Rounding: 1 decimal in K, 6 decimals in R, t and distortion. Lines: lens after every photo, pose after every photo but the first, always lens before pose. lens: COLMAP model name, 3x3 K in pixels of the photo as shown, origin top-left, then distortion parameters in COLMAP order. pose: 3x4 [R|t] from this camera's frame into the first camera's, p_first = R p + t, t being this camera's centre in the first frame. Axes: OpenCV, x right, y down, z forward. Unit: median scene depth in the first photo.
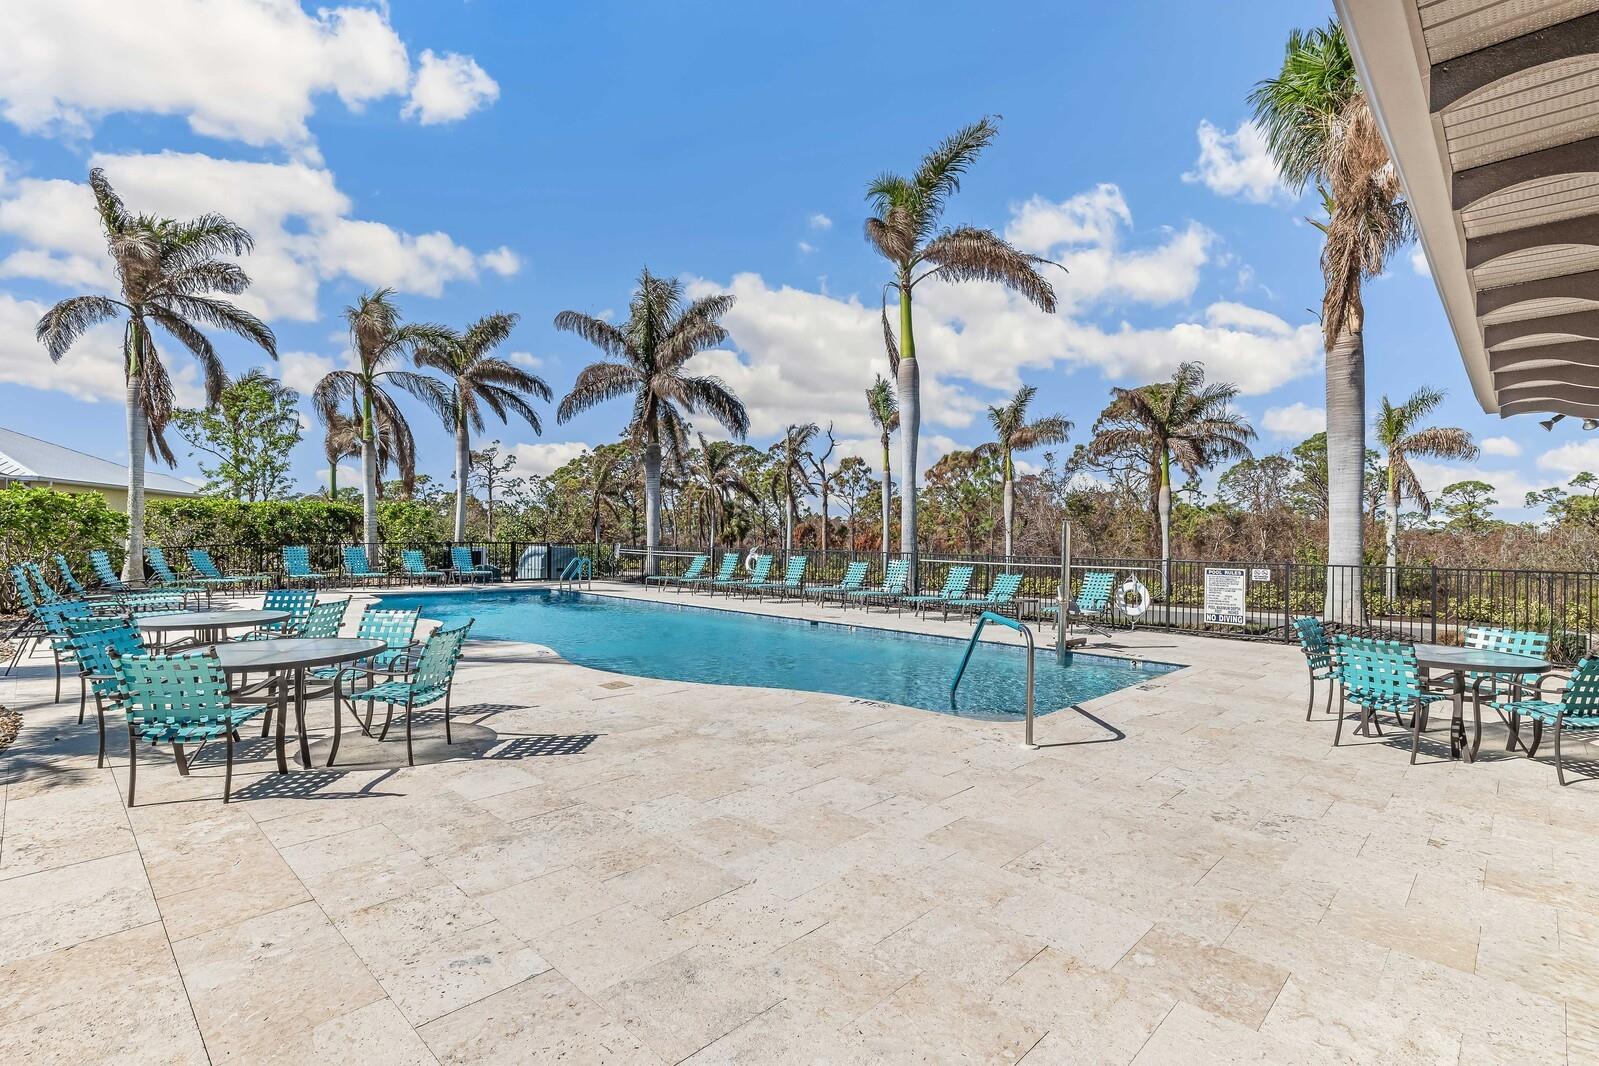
lens RADIAL K [[750.9, 0, 799.5], [0, 750.9, 533.0], [0, 0, 1]] dist [-0.001197, -0.000026]
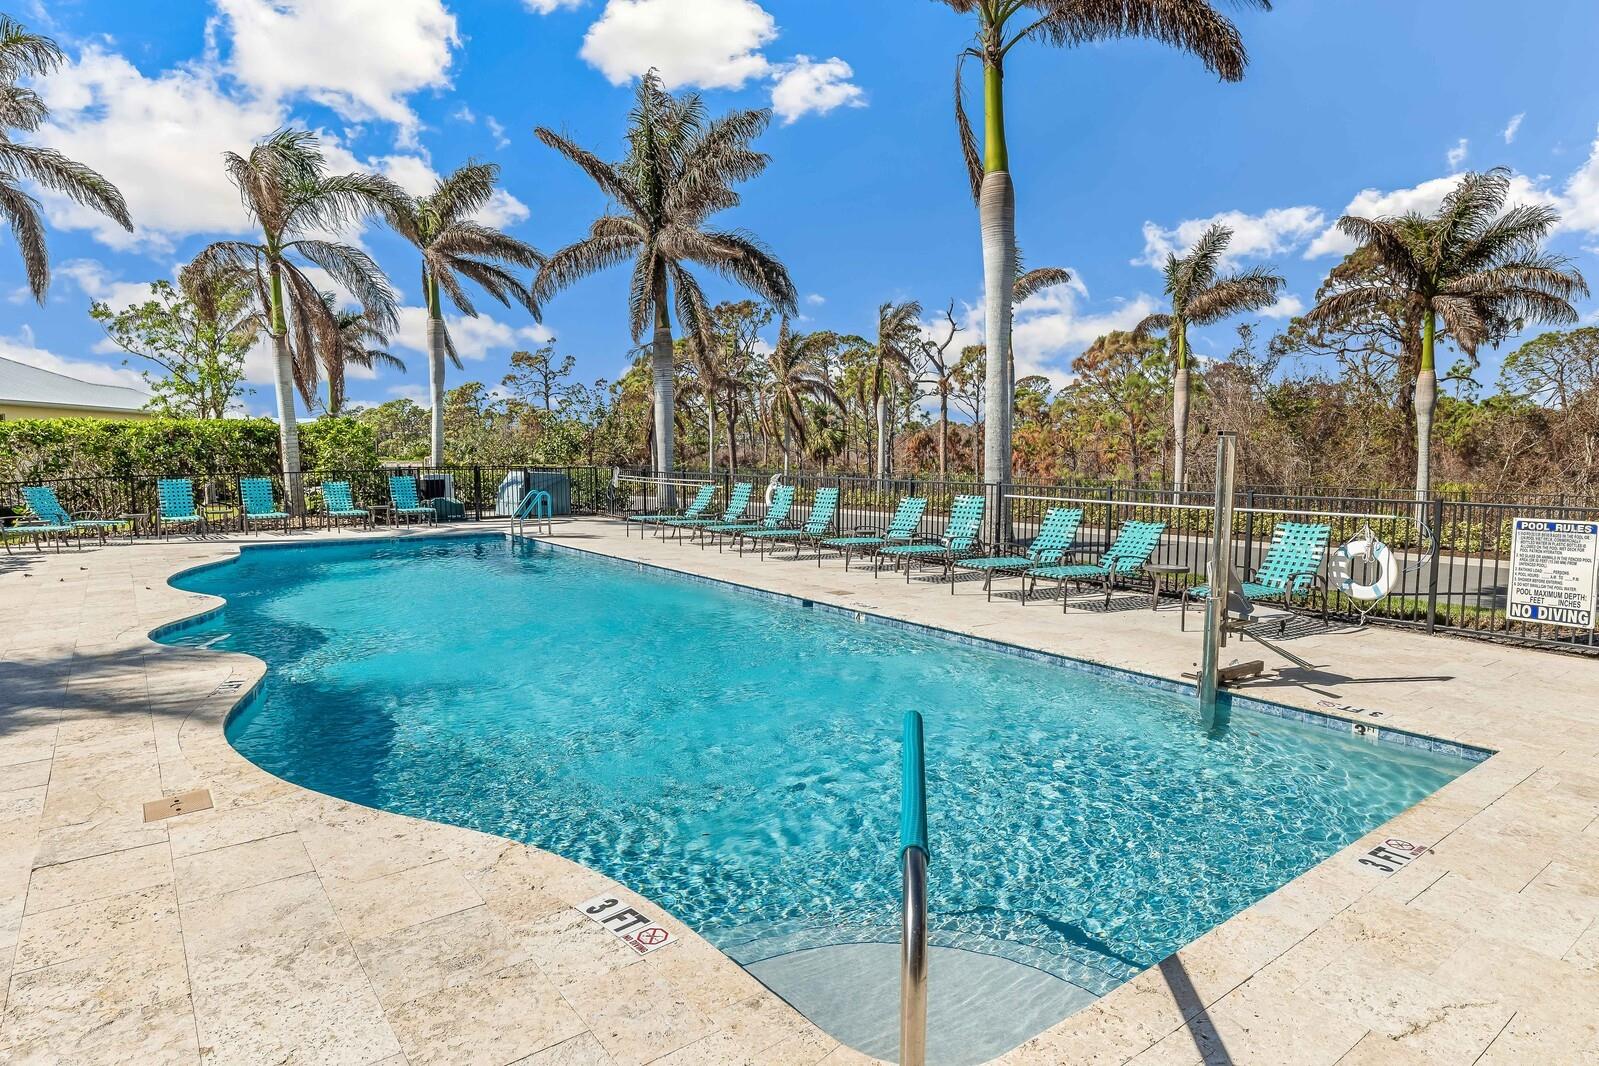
lens RADIAL K [[921.0, 0, 794.0], [0, 921.0, 529.1], [0, 0, 1]] dist [-0.003543, -0.001003]
pose [[0.990030, -0.001141, -0.140855, 0.051574], [0.013911, 0.995871, 0.089708, -0.004026], [0.140171, -0.090773, 0.985958, 0.115388]]
